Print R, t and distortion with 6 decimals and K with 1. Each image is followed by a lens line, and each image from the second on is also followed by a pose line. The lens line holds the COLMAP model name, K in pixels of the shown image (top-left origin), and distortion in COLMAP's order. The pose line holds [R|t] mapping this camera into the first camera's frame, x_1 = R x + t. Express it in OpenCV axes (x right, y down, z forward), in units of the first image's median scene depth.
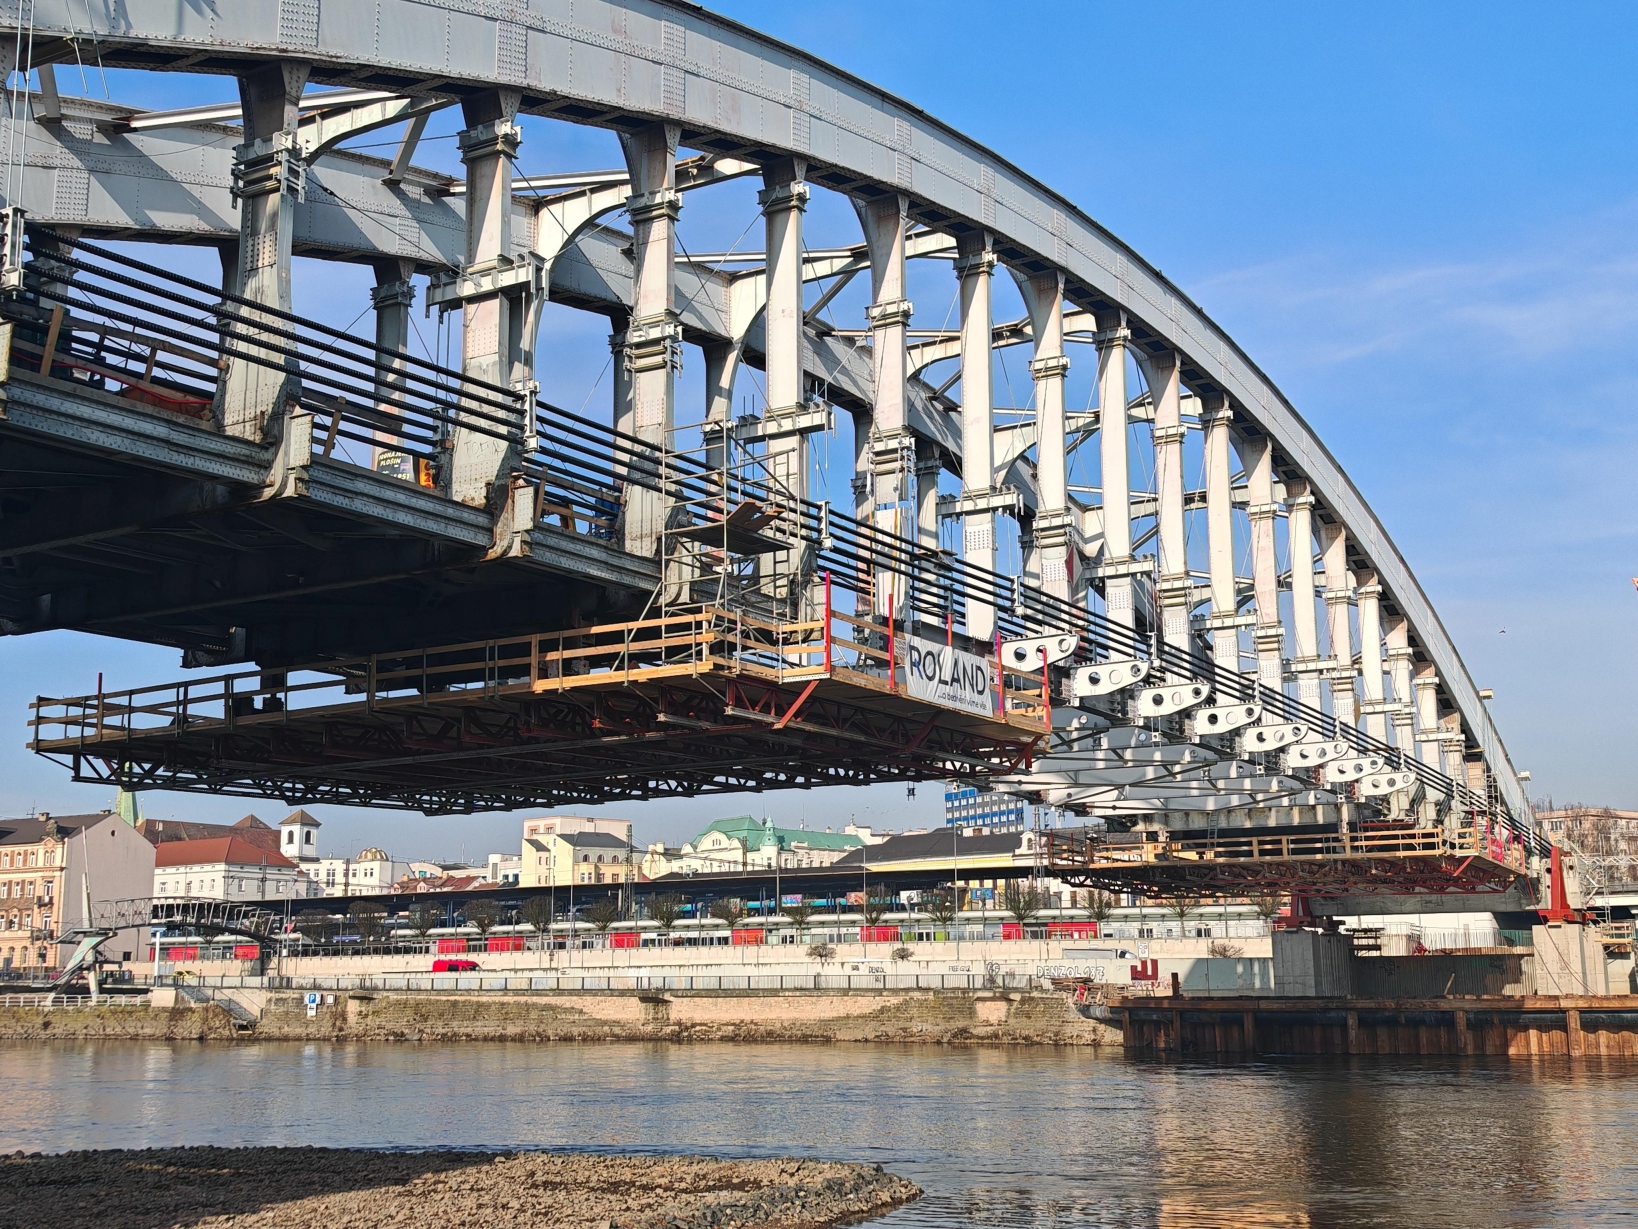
lens RADIAL K [[1909.2, 0, 819.0], [0, 1909.2, 614.5], [0, 0, 1]] dist [0.066355, -0.007951]
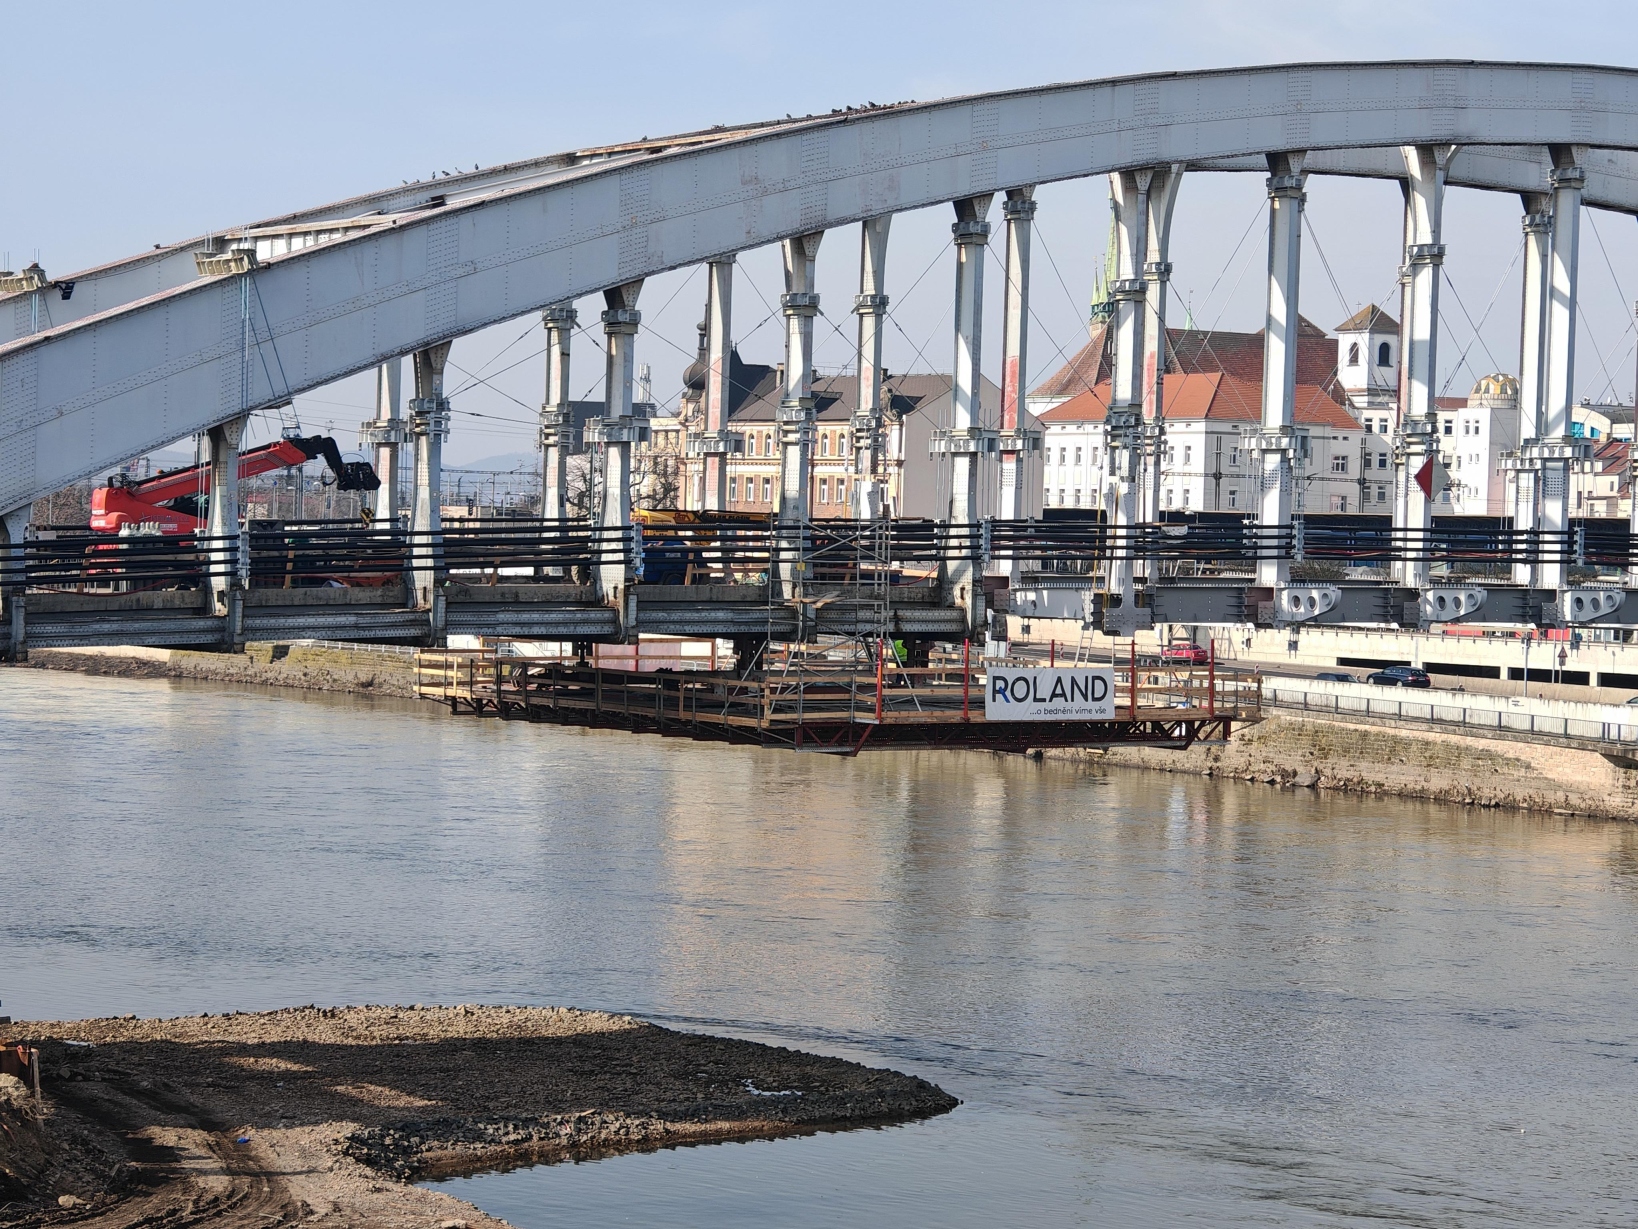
lens RADIAL K [[3978.1, 0, 819.0], [0, 3978.1, 614.5], [0, 0, 1]] dist [0.123330, -0.017396]
pose [[0.900584, 0.044857, -0.432360, 0.237167], [0.045848, 0.979310, 0.197101, -0.120097], [0.432256, -0.197330, 0.879895, -0.290098]]
